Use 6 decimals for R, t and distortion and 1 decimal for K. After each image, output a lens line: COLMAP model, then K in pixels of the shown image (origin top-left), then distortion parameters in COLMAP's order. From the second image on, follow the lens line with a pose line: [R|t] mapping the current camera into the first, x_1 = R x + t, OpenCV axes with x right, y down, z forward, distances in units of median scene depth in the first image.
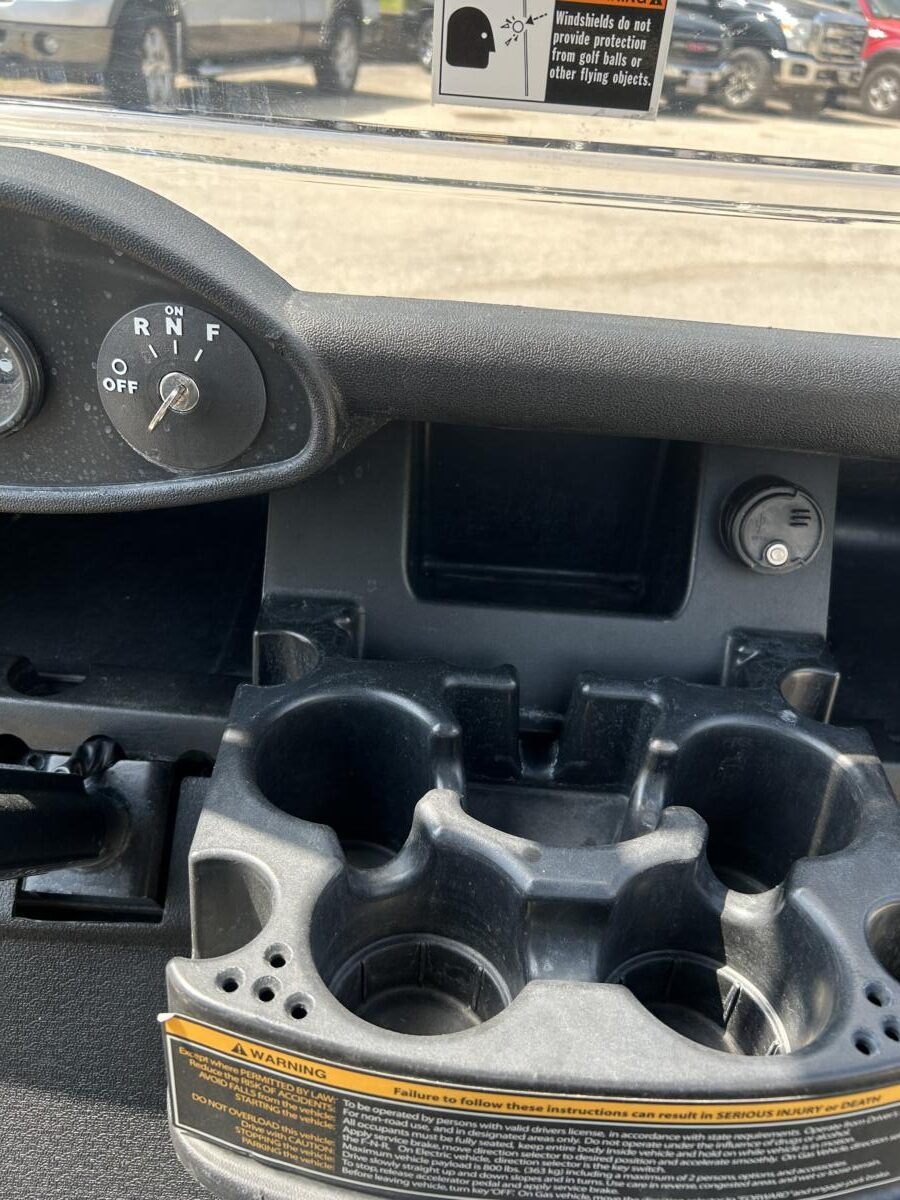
lens RADIAL K [[900.4, 0, 452.9], [0, 900.4, 591.1], [0, 0, 1]] dist [0.014770, -0.008721]
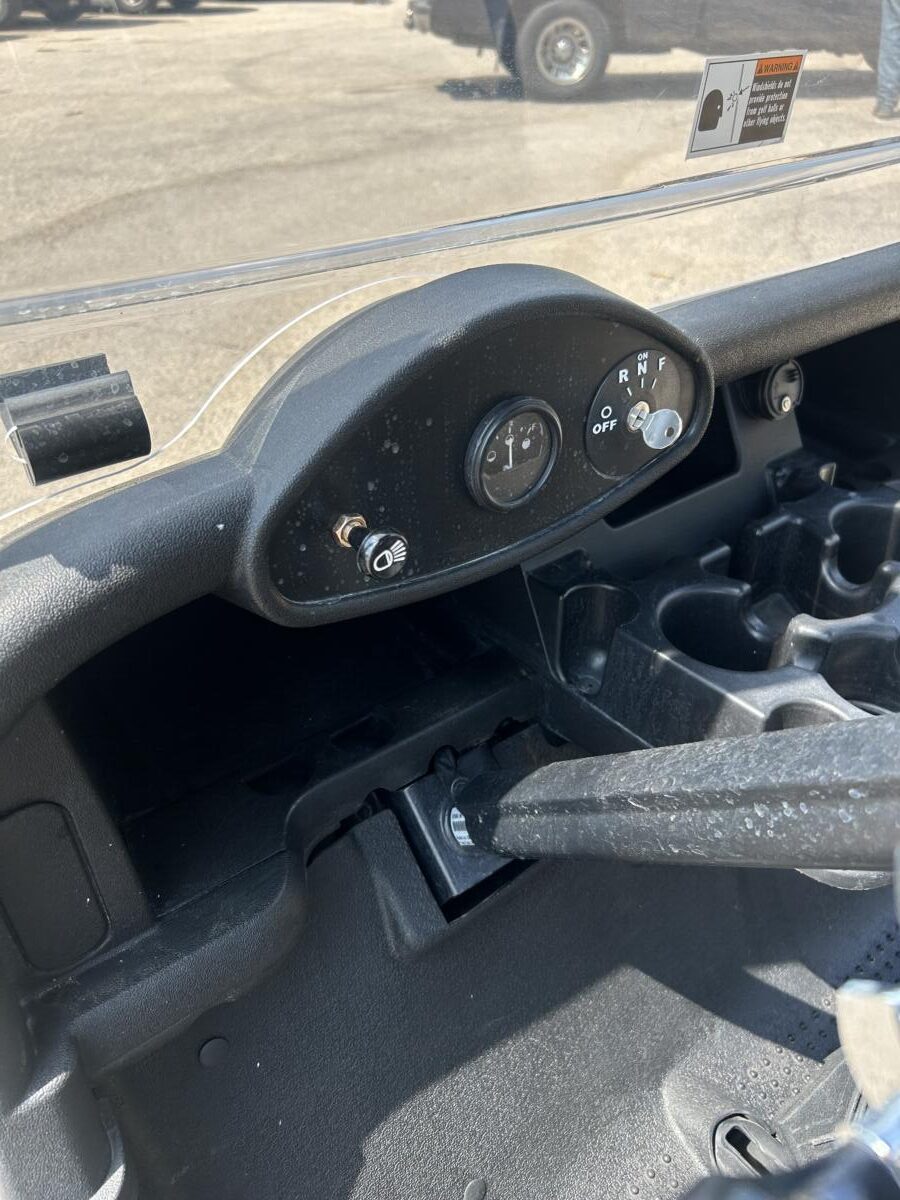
lens RADIAL K [[900.4, 0, 449.0], [0, 900.4, 607.6], [0, 0, 1]] dist [0.014770, -0.008721]
pose [[0.768591, -0.428161, 0.475338, -1.301359], [0.382421, 0.903144, 0.195156, -0.340727], [-0.512857, 0.031785, 0.857886, 0.019221]]
